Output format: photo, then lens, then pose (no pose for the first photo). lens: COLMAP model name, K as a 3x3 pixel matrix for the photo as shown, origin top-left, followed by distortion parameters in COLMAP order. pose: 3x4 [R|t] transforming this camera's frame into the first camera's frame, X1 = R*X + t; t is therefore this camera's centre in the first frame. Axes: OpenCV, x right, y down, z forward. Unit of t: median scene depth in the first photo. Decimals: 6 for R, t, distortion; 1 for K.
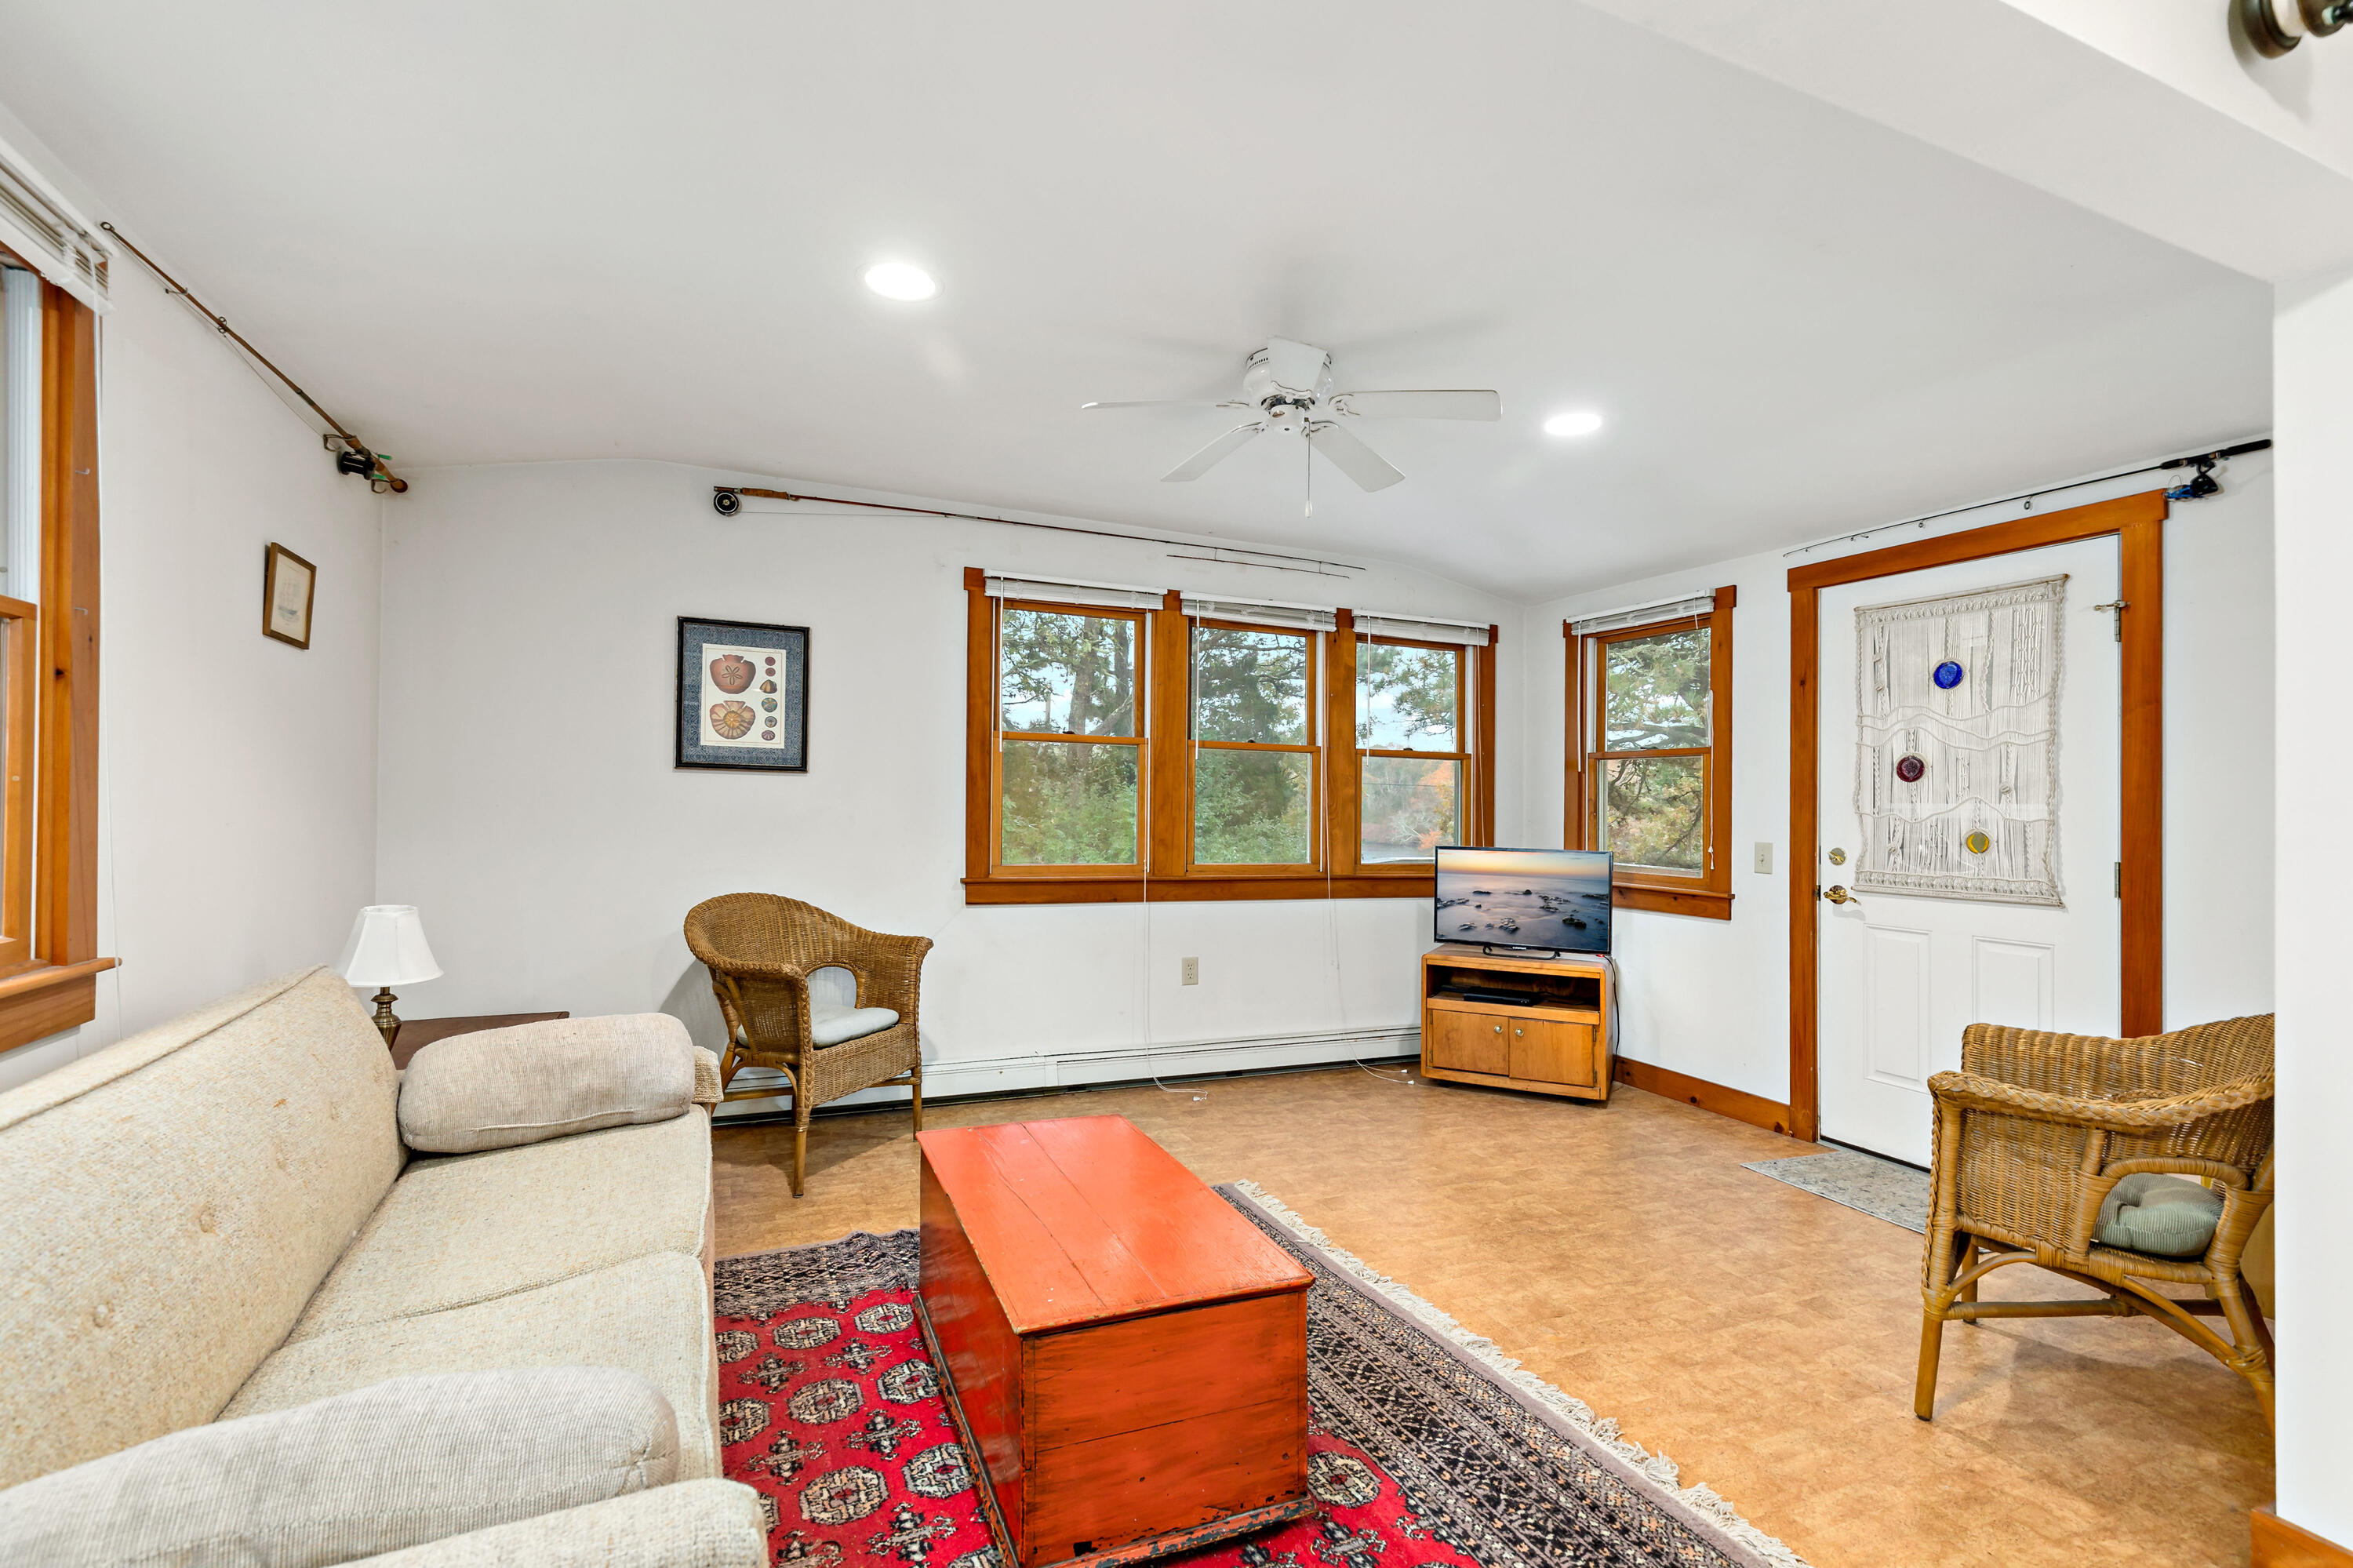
lens RADIAL K [[1073.2, 0, 1189.7], [0, 1073.2, 782.4], [0, 0, 1]] dist [0.011336, -0.001222]
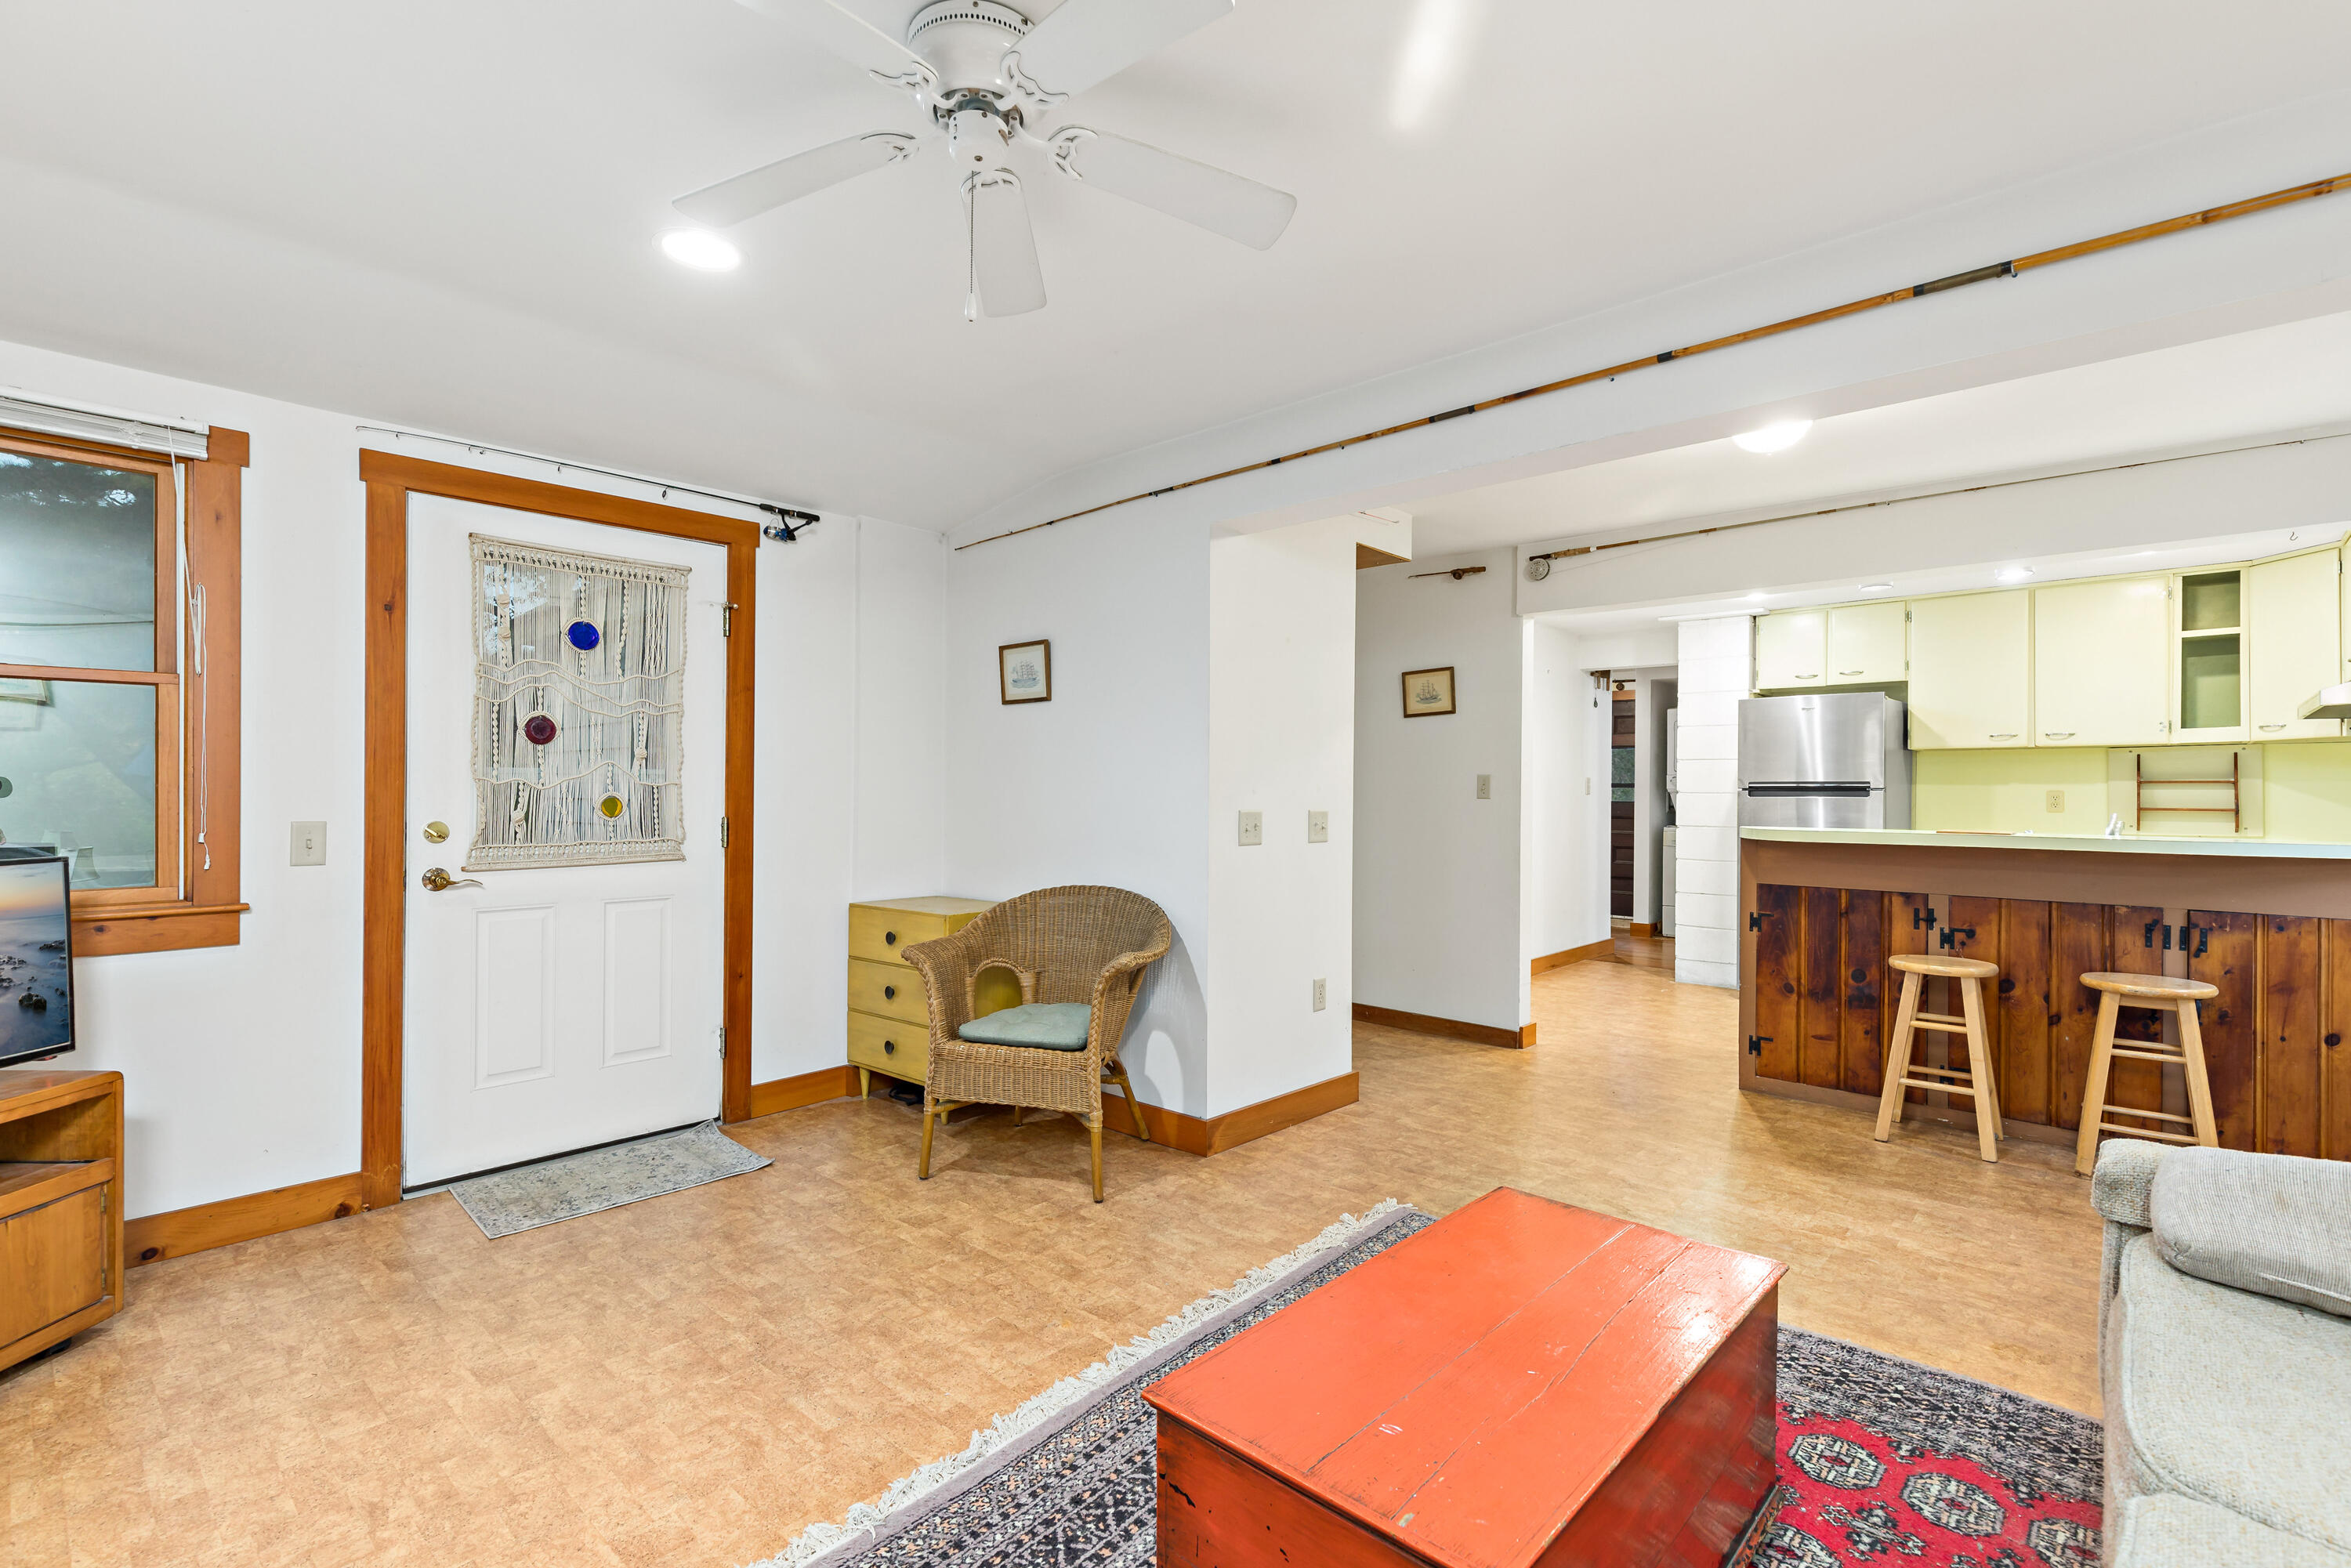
lens RADIAL K [[1072.2, 0, 1188.7], [0, 1072.2, 782.4], [0, 0, 1]] dist [0.011336, -0.001222]
pose [[-0.407616, -0.019534, 0.912945, -0.387883], [-0.032503, 0.999448, 0.006872, 0.007420], [-0.912575, -0.026872, -0.408026, 0.861563]]
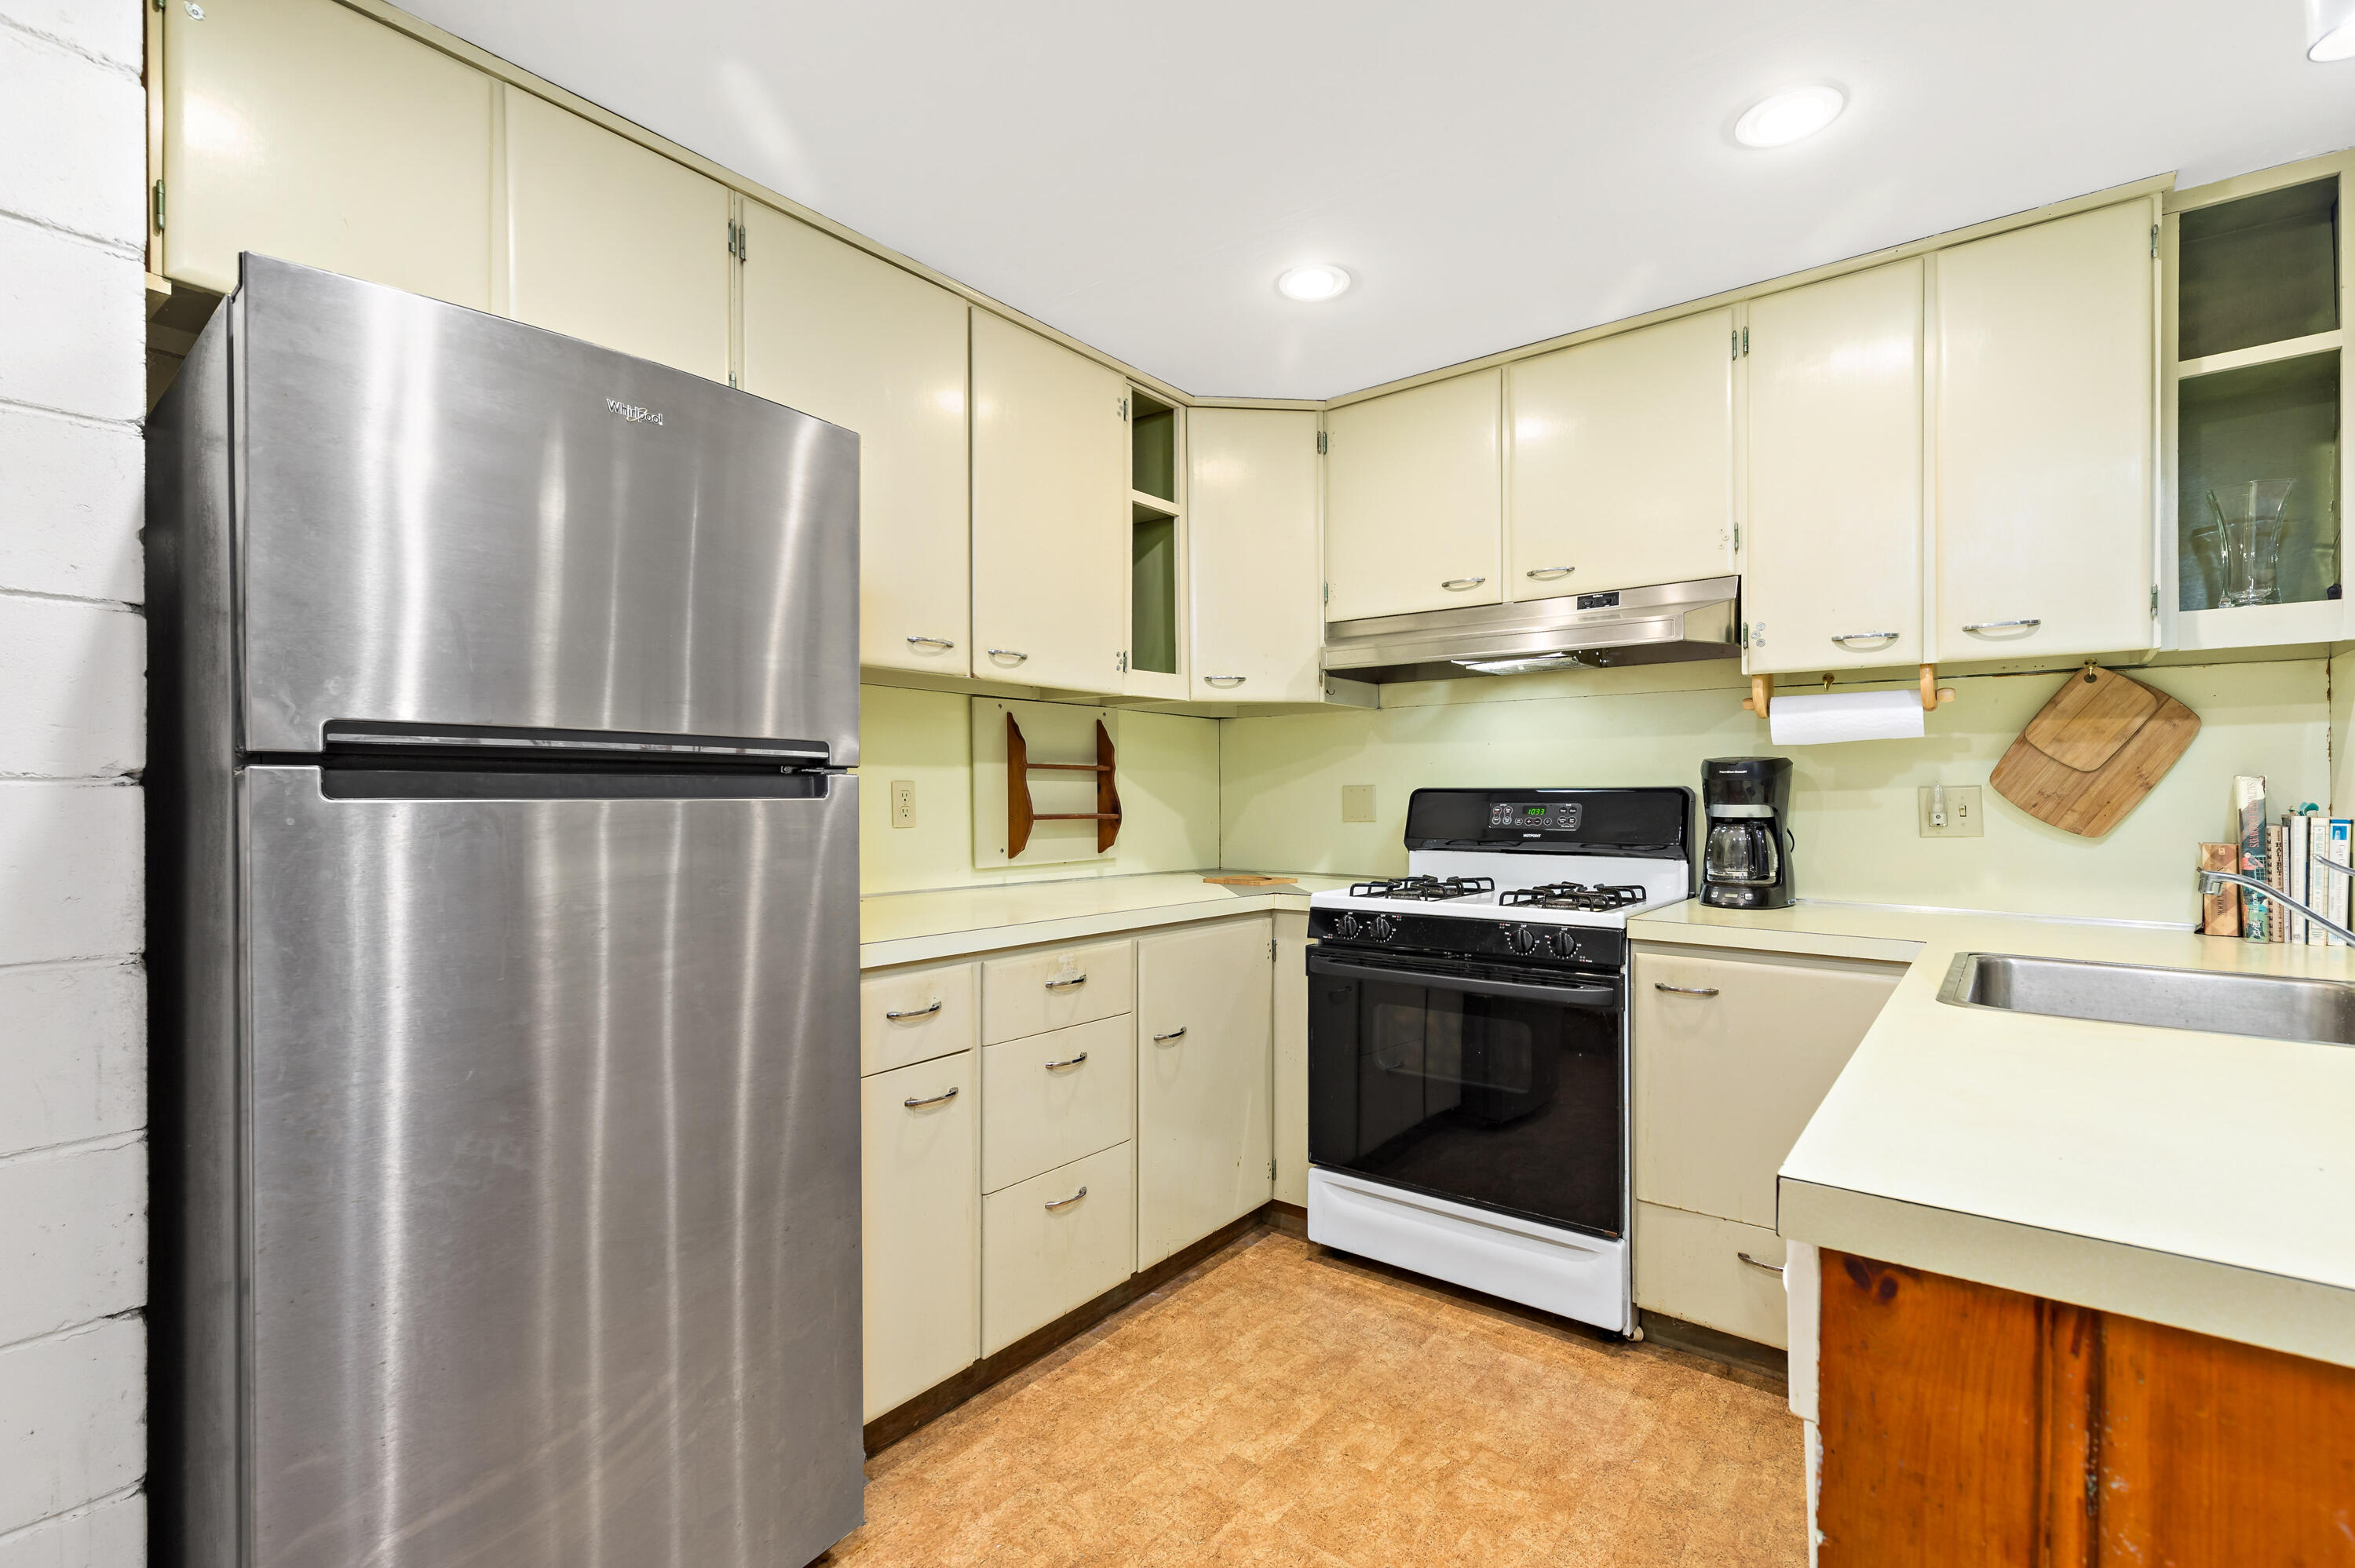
lens RADIAL K [[1077.5, 0, 1185.0], [0, 1077.5, 800.9], [0, 0, 1]] dist [0.010882, -0.000765]
pose [[-0.886595, -0.030150, -0.461562, 0.690470], [-0.022523, 0.999504, -0.022025, 0.014502], [0.461997, -0.009131, -0.886834, -0.203074]]
